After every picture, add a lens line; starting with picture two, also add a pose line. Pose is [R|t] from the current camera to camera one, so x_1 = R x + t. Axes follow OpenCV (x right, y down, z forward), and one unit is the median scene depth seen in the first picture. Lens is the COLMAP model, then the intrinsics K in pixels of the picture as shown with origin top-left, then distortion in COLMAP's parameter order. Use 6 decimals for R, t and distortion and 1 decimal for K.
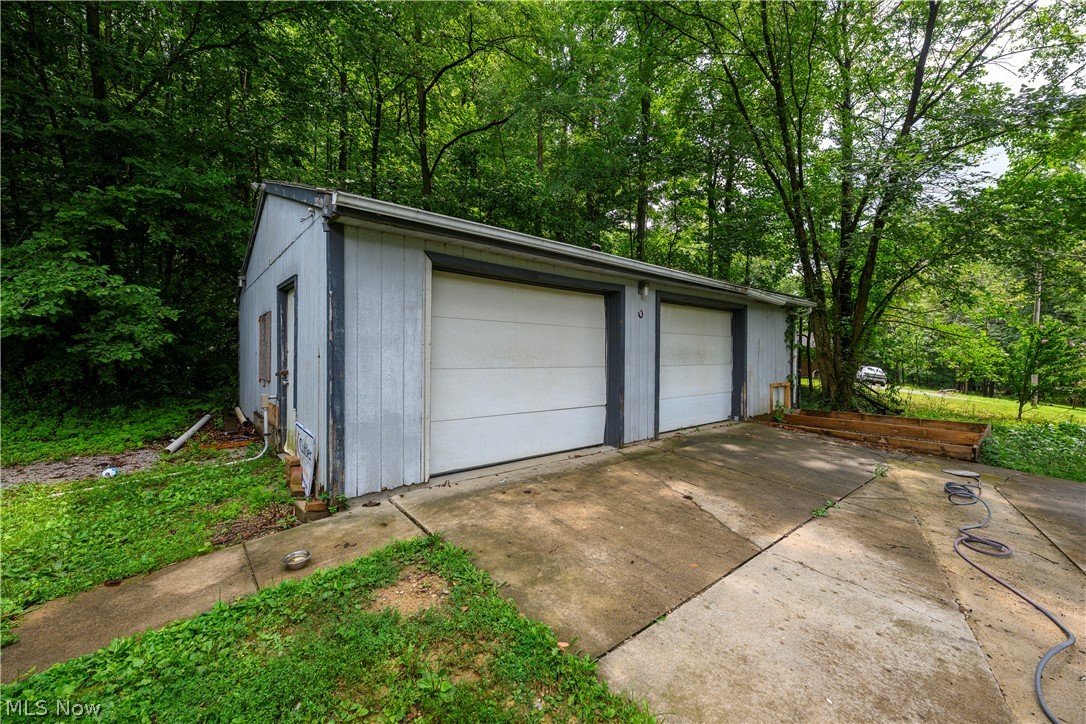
lens RADIAL K [[430.6, 0, 544.3], [0, 430.6, 355.3], [0, 0, 1]] dist [0.001809, 0.000894]
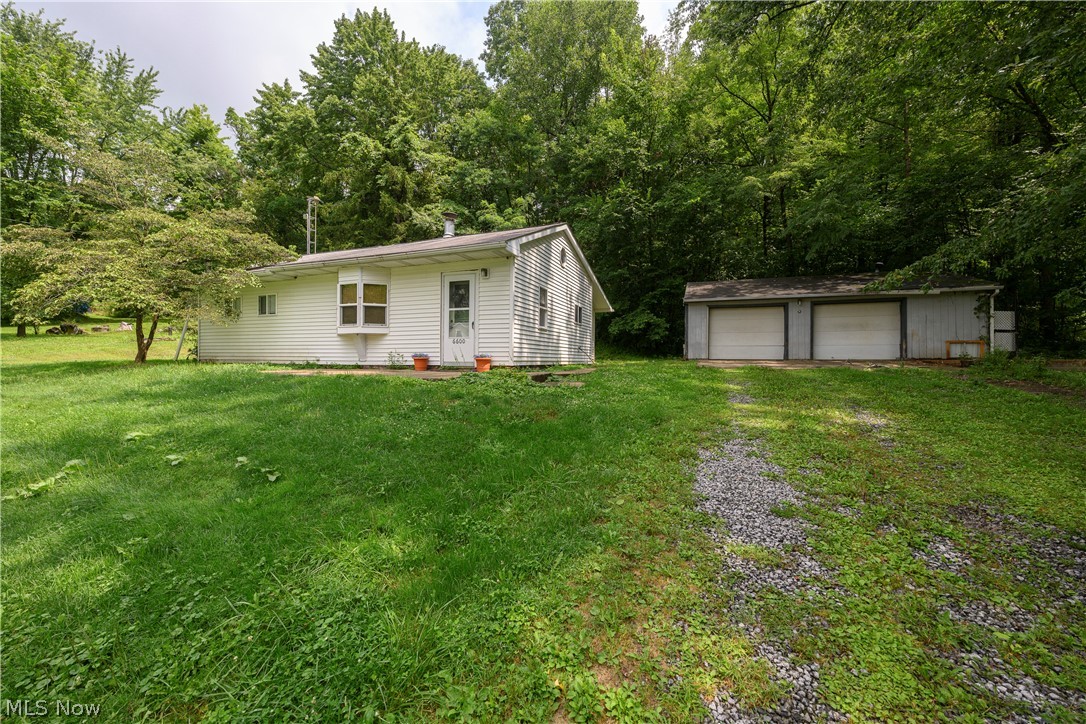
lens RADIAL K [[430.6, 0, 543.3], [0, 430.6, 361.0], [0, 0, 1]] dist [0.001809, 0.000894]
pose [[0.504147, -0.005569, -0.863600, 1.672119], [-0.000152, 0.999979, -0.006537, 0.220406], [0.863618, 0.003427, 0.504135, -1.647587]]
